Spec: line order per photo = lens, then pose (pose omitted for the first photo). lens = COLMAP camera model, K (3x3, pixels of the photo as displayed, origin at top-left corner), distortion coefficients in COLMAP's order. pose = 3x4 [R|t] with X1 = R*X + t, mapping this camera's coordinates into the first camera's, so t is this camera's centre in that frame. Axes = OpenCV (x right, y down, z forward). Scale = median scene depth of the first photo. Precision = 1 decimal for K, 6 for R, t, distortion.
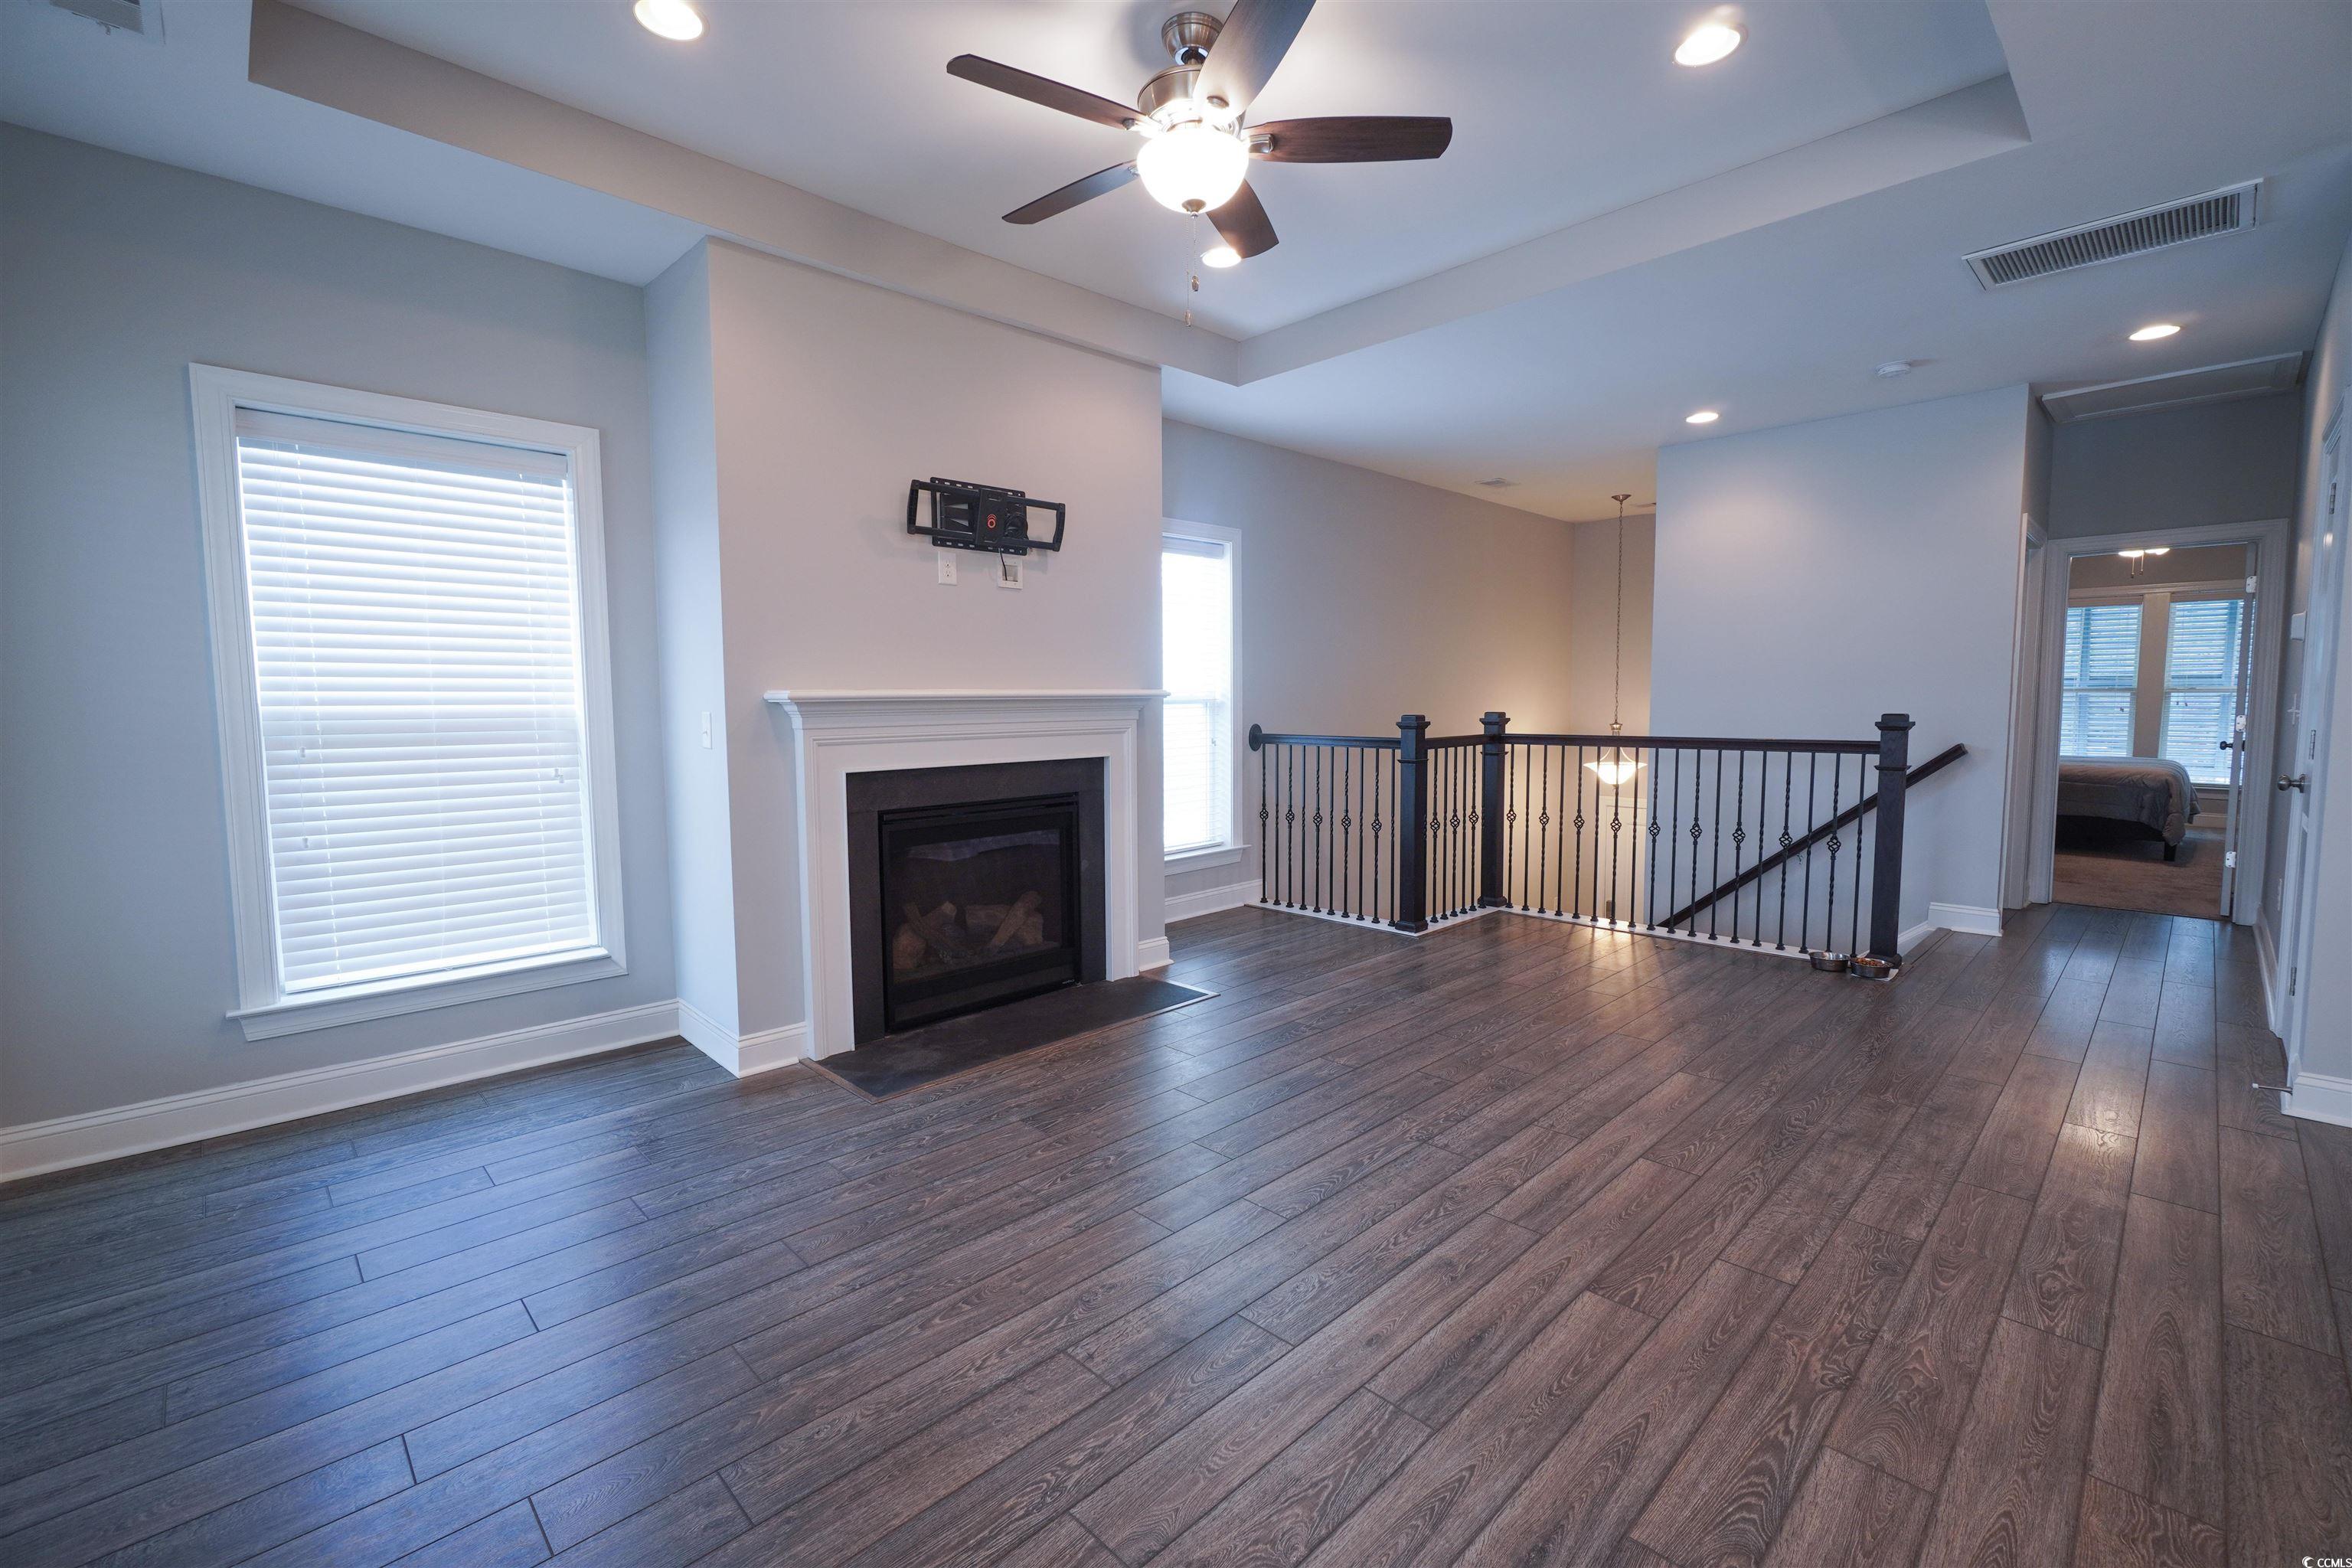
lens RADIAL K [[1006.3, 0, 1177.8], [0, 1006.3, 779.0], [0, 0, 1]] dist [-0.013999, 0.007120]
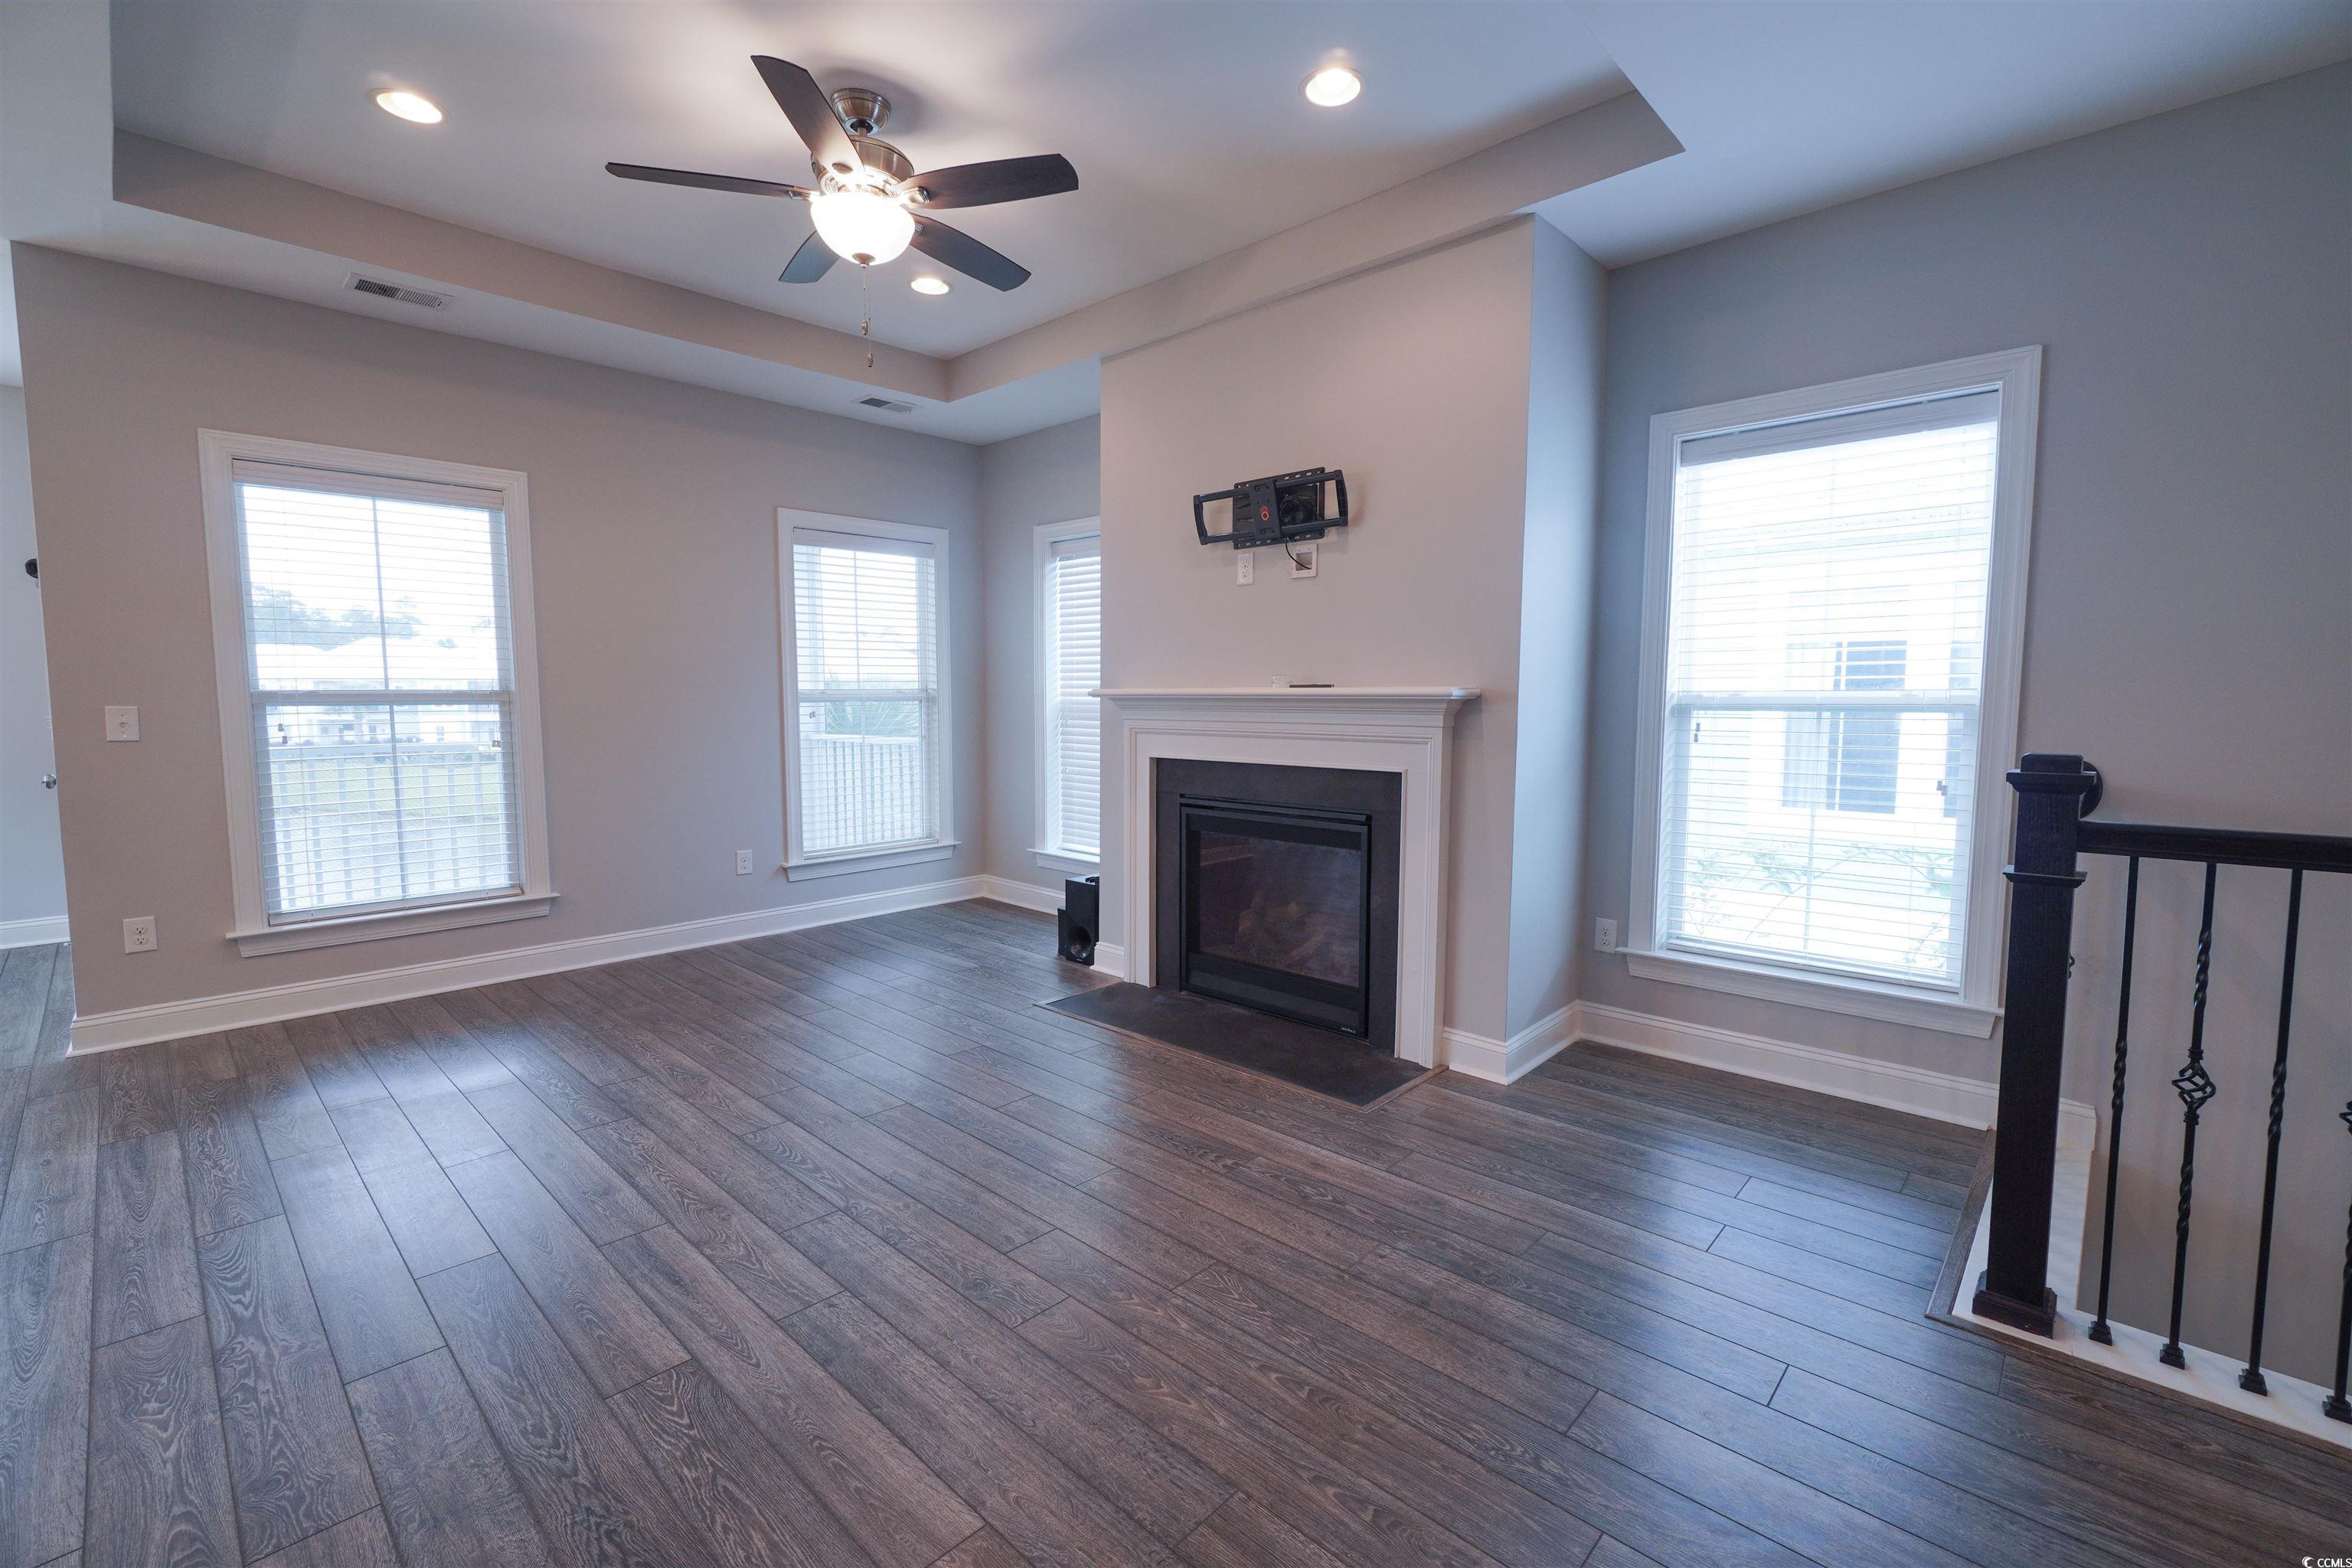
lens RADIAL K [[998.7, 0, 1178.0], [0, 998.7, 782.9], [0, 0, 1]] dist [-0.010785, 0.004672]
pose [[0.047359, 0.096727, -0.994184, 0.762188], [-0.084735, 0.992102, 0.092488, -0.078358], [0.995277, 0.079862, 0.055181, 0.853432]]
